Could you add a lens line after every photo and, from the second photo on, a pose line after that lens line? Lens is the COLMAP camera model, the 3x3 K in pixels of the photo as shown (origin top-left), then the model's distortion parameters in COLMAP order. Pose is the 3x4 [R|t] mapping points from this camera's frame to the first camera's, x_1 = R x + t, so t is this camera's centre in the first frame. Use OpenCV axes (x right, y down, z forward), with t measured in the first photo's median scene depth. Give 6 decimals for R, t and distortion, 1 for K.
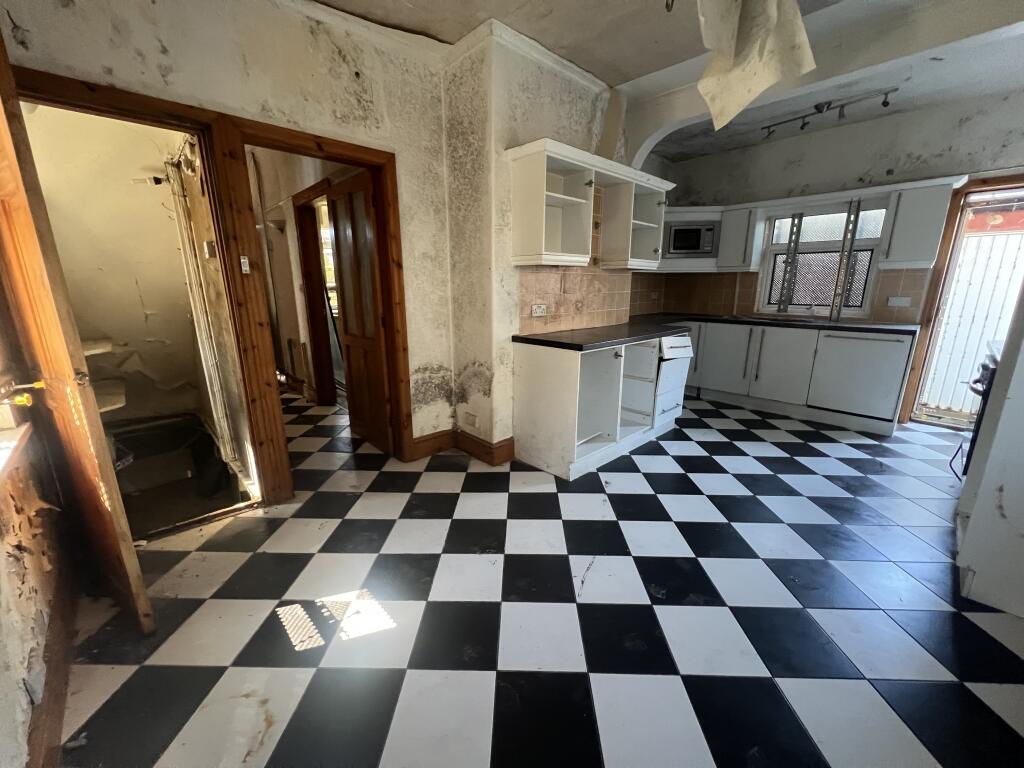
lens RADIAL K [[407.2, 0, 512.2], [0, 407.2, 384.7], [0, 0, 1]] dist [-0.000077, 0.000037]
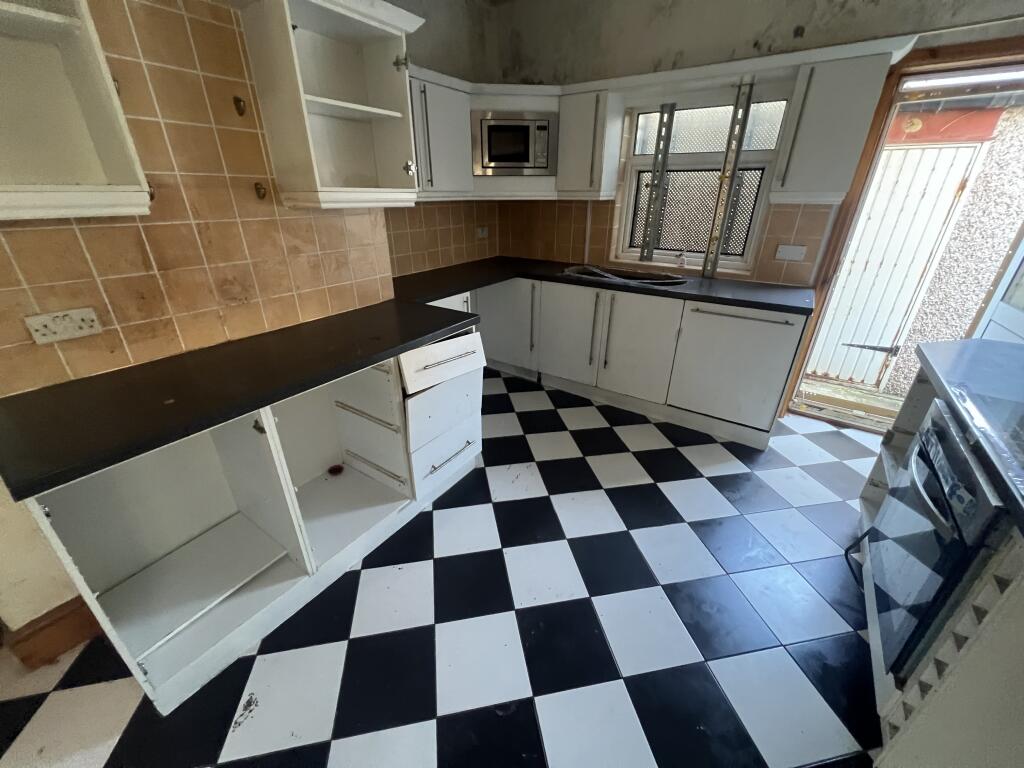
lens RADIAL K [[407.2, 0, 511.3], [0, 407.2, 384.4], [0, 0, 1]] dist [-0.000077, 0.000037]
pose [[0.977768, -0.086856, 0.190854, 0.319268], [0.046510, 0.977340, 0.206504, -0.141274], [-0.204465, -0.193036, 0.959652, 0.371776]]
